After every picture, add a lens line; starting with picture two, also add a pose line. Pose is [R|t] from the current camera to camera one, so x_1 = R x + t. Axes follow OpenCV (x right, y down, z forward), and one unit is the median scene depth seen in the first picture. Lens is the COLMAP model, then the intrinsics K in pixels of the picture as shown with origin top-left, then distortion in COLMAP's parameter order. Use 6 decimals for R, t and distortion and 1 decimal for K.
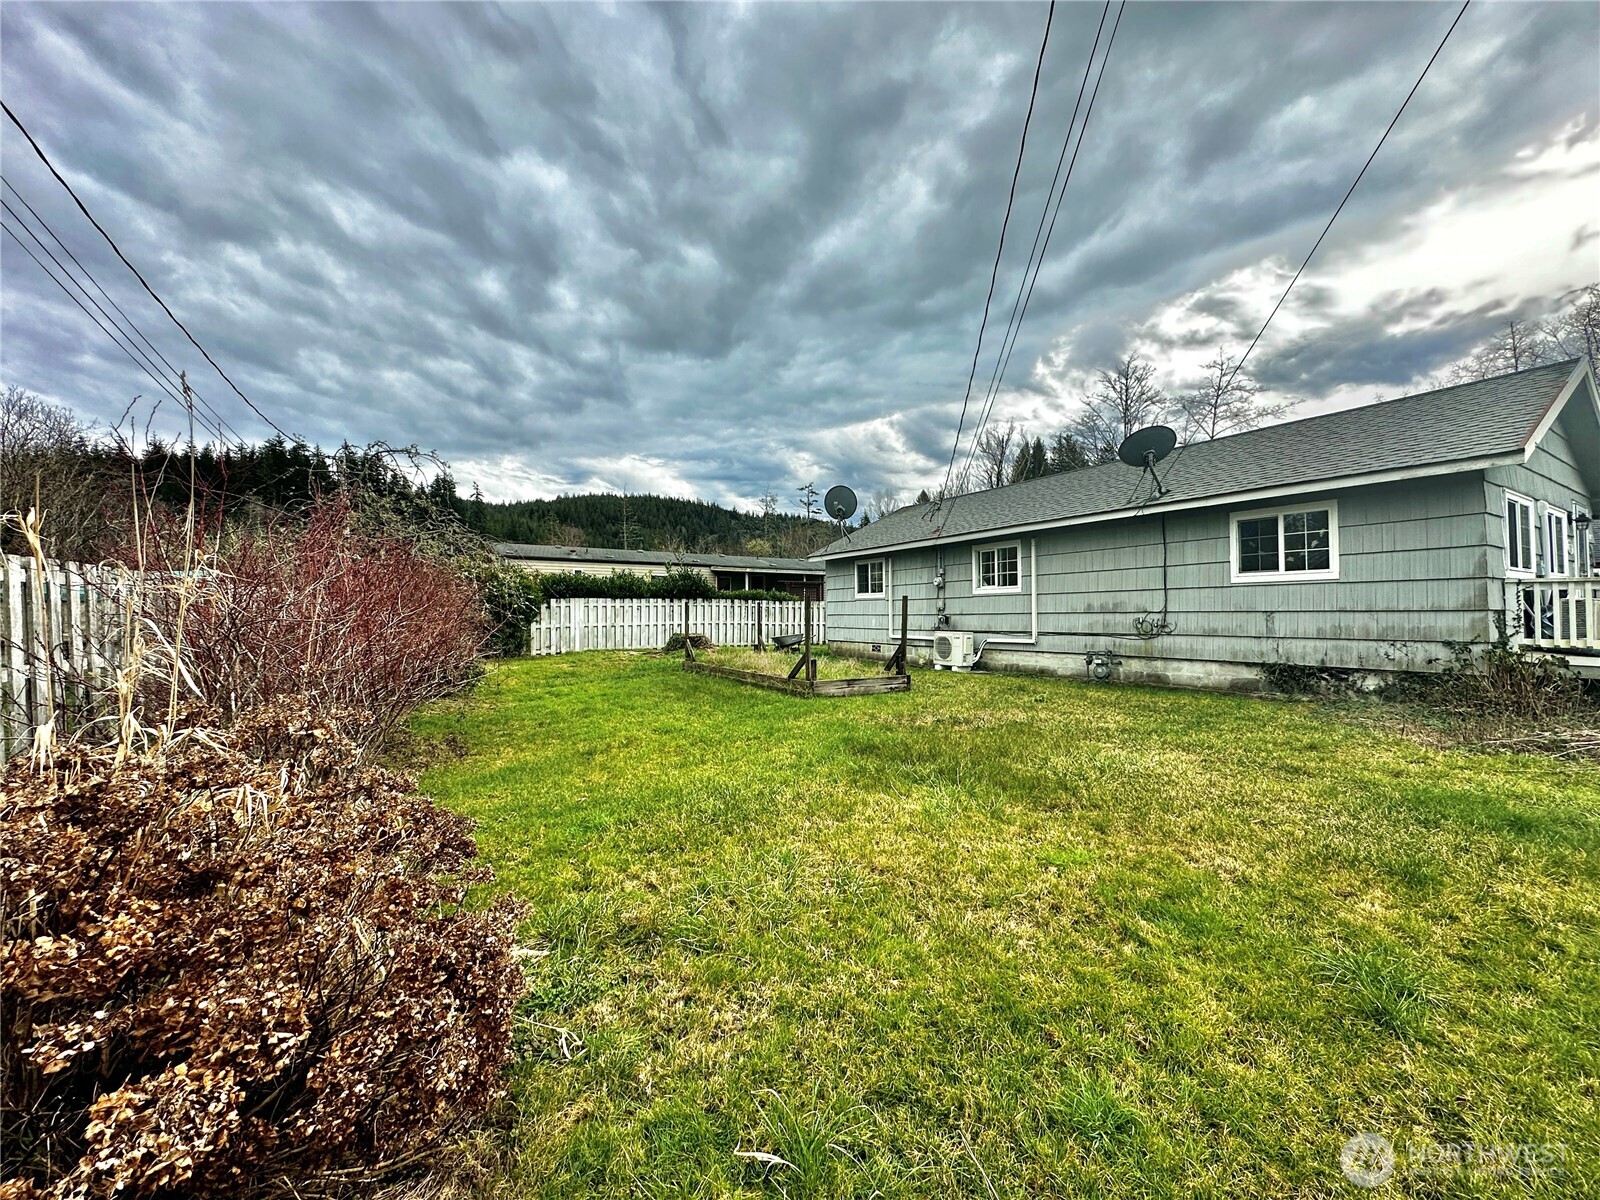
lens RADIAL K [[636.0, 0, 814.4], [0, 636.0, 597.0], [0, 0, 1]] dist [-0.006183, 0.000435]
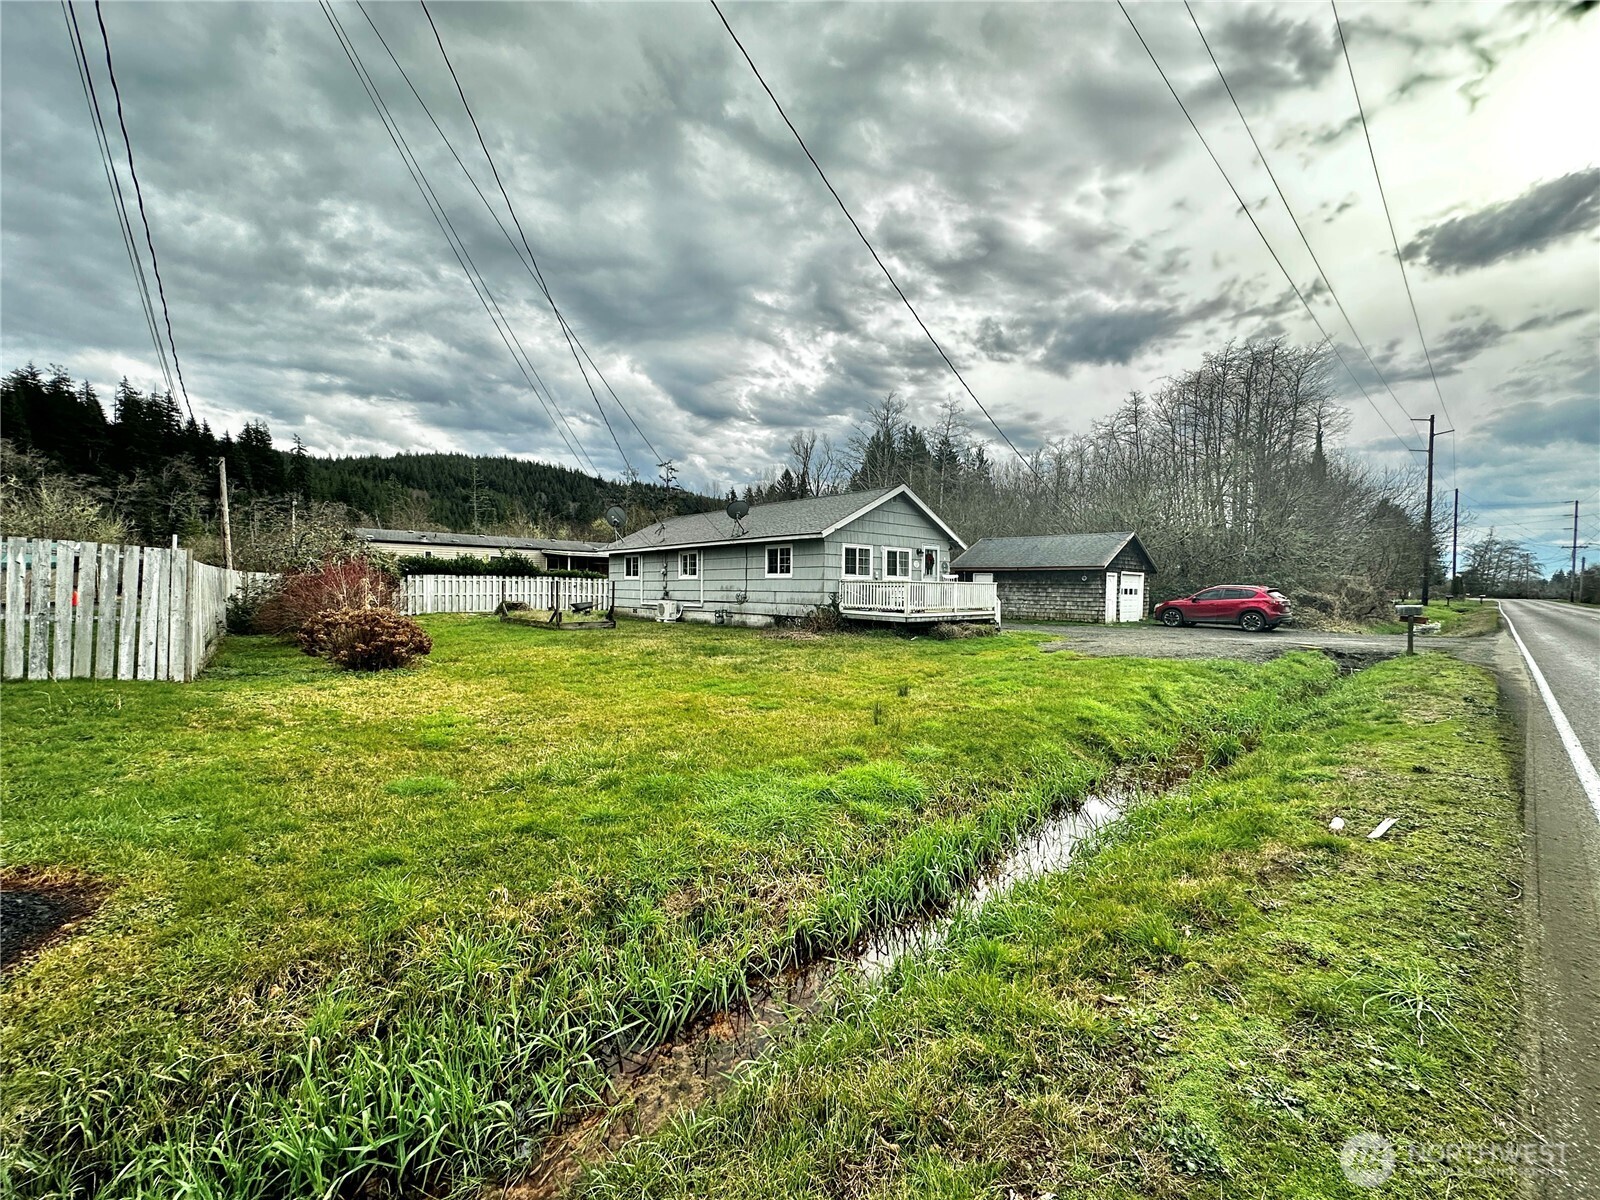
lens RADIAL K [[636.0, 0, 812.7], [0, 636.0, 591.4], [0, 0, 1]] dist [-0.006183, 0.000435]
pose [[0.980698, 0.011060, 0.195217, 0.179794], [-0.017672, 0.999326, 0.032161, -0.022184], [-0.194730, -0.034990, 0.980233, -0.524889]]
